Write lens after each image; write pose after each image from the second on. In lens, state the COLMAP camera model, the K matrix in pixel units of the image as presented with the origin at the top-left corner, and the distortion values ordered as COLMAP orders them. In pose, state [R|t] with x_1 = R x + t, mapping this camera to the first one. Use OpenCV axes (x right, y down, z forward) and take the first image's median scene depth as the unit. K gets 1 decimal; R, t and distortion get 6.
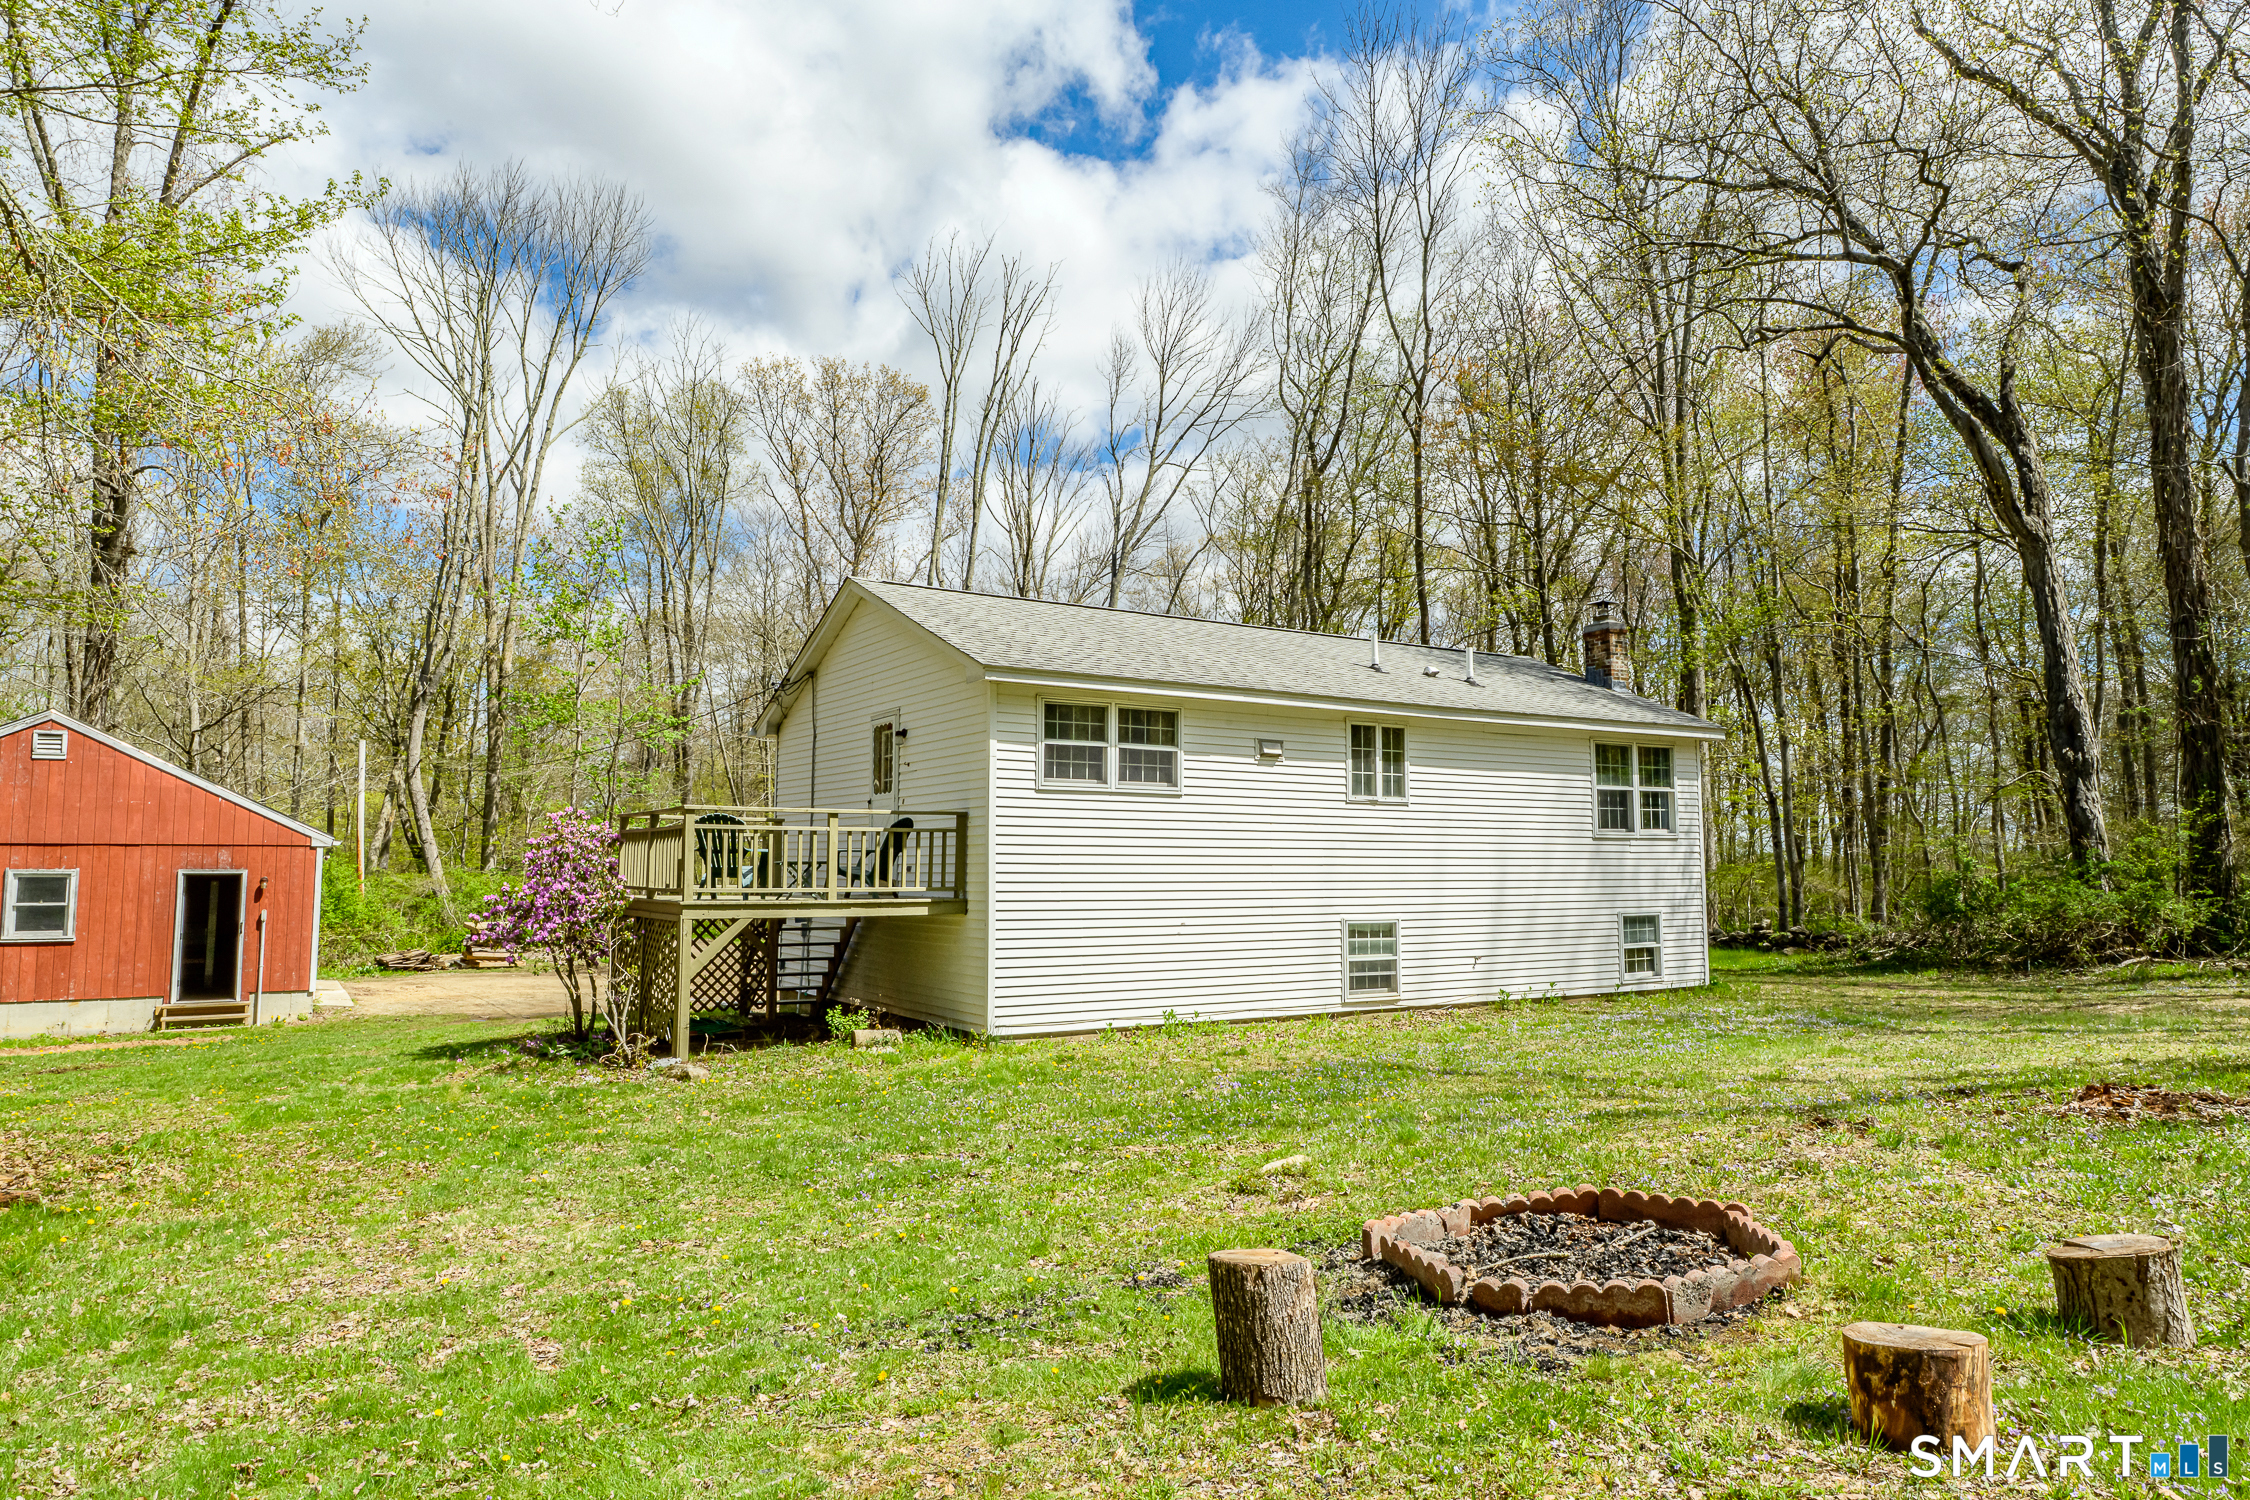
lens RADIAL K [[1427.3, 0, 1127.3], [0, 1427.3, 731.3], [0, 0, 1]] dist [0.002705, -0.000020]
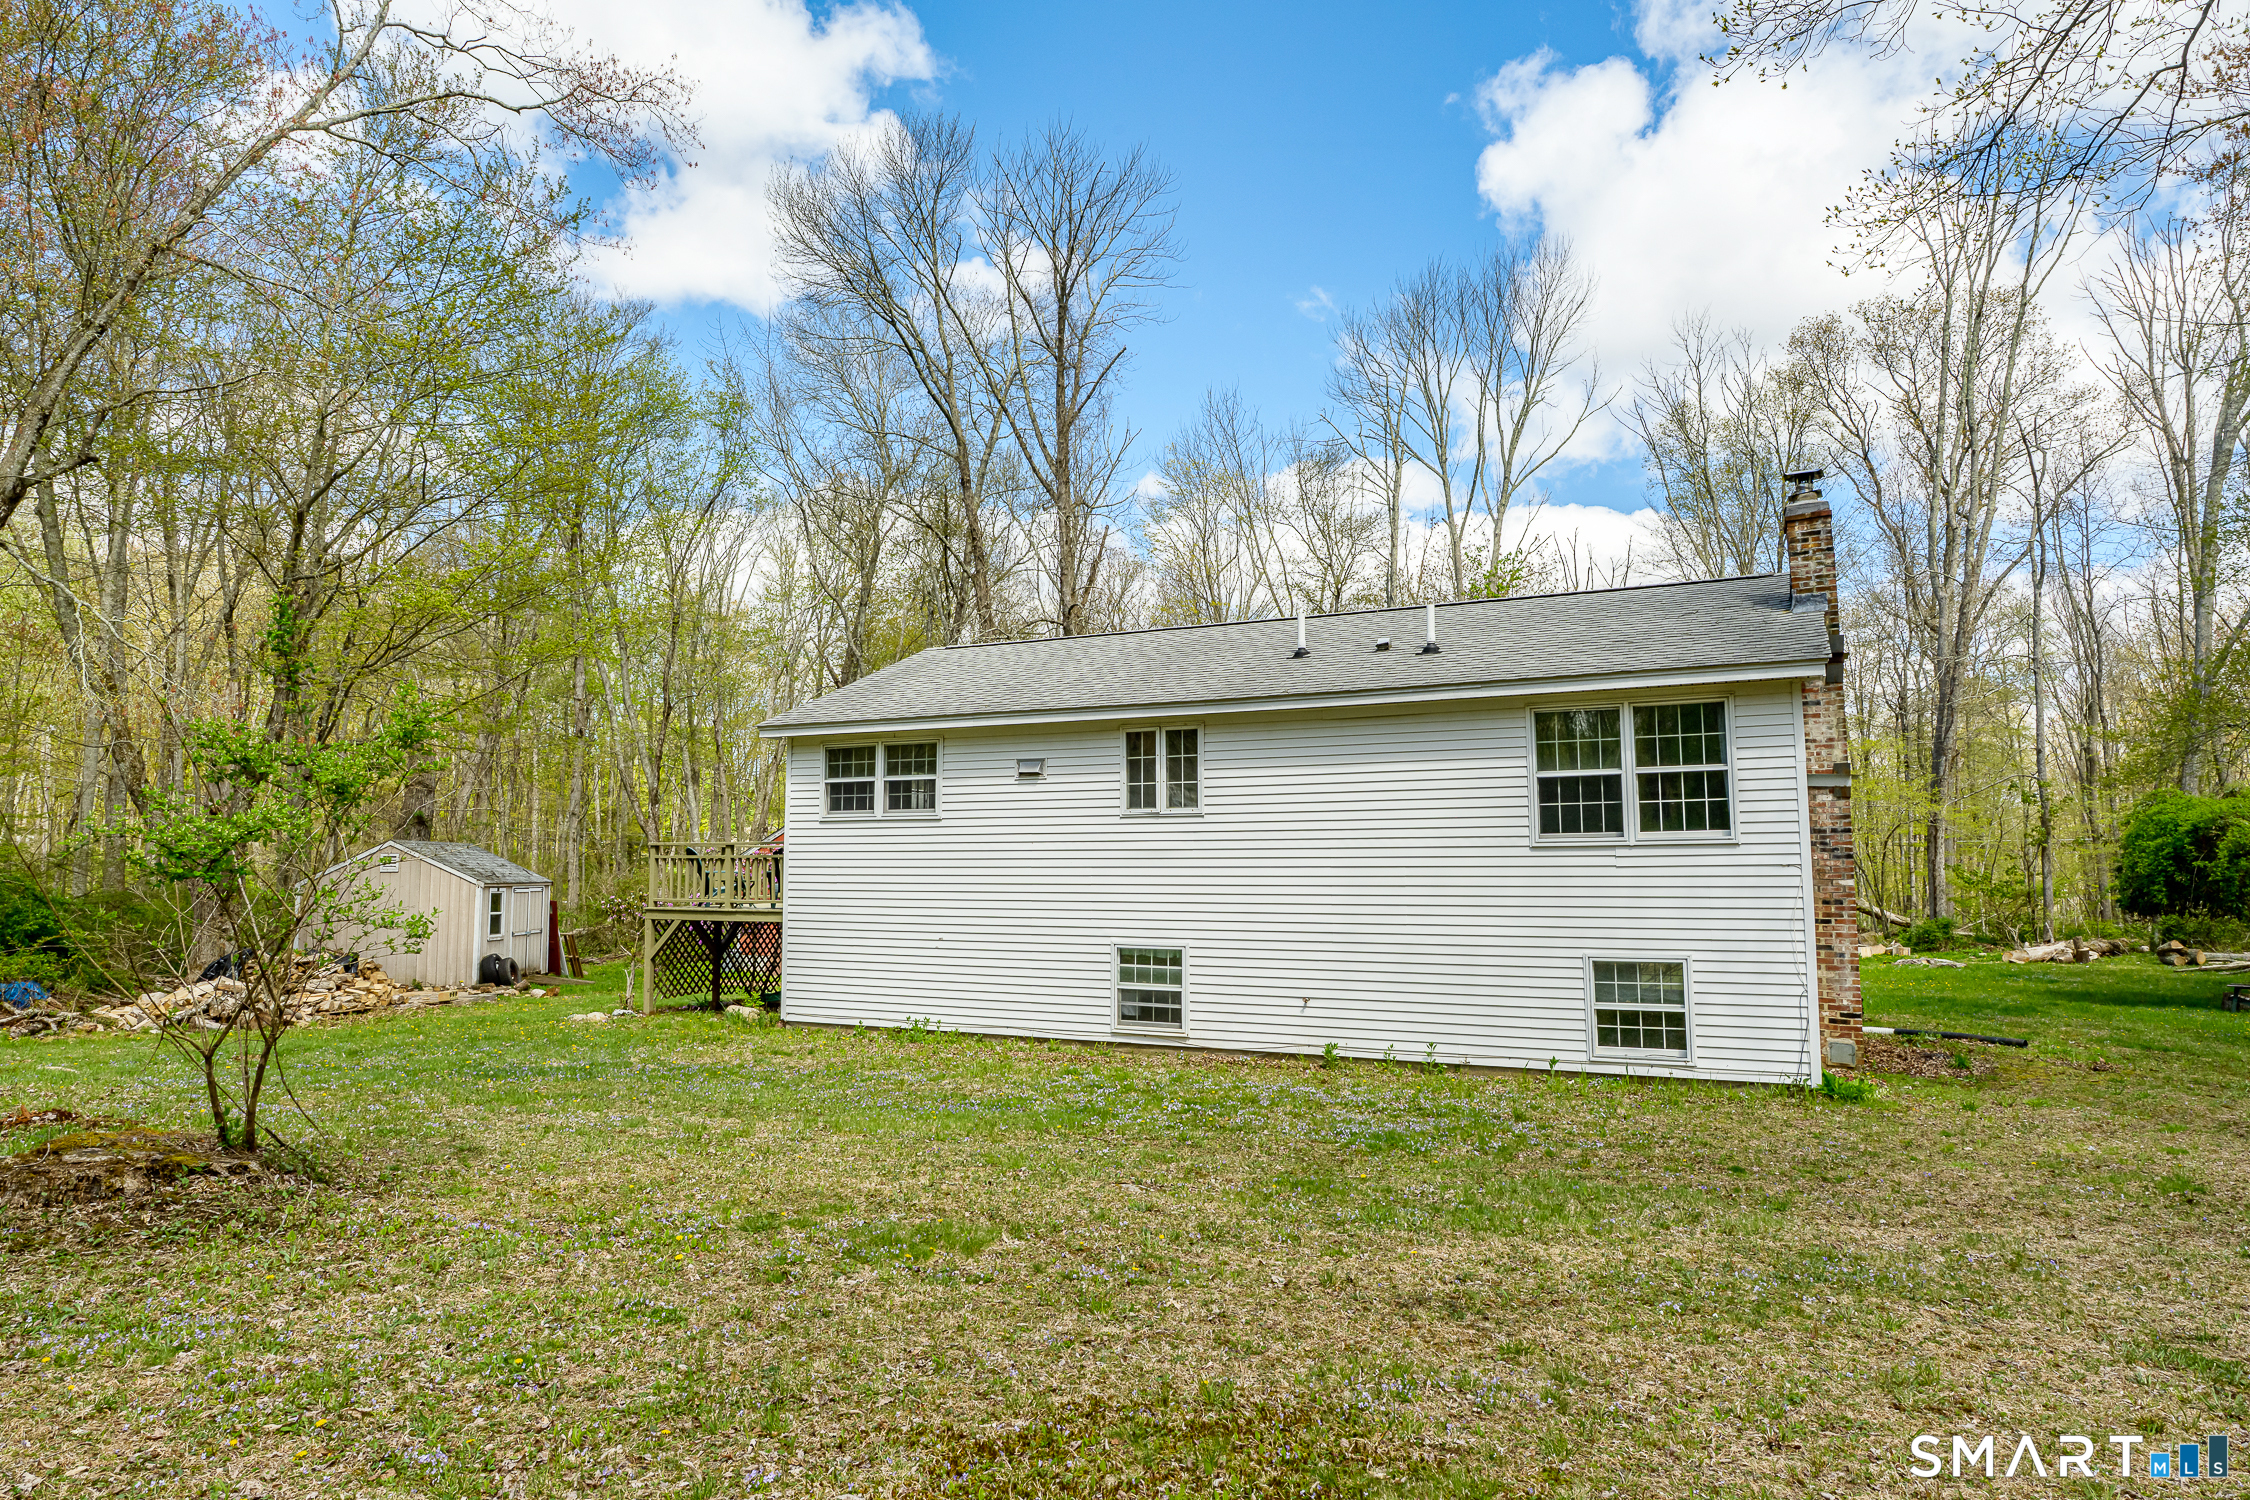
lens RADIAL K [[1326.1, 0, 1123.1], [0, 1326.1, 760.0], [0, 0, 1]] dist [0.001075, -0.001559]
pose [[0.507758, -0.079245, -0.857847, 0.894775], [0.077302, 0.995935, -0.046246, 0.052889], [0.858024, -0.042831, 0.511820, 0.560508]]
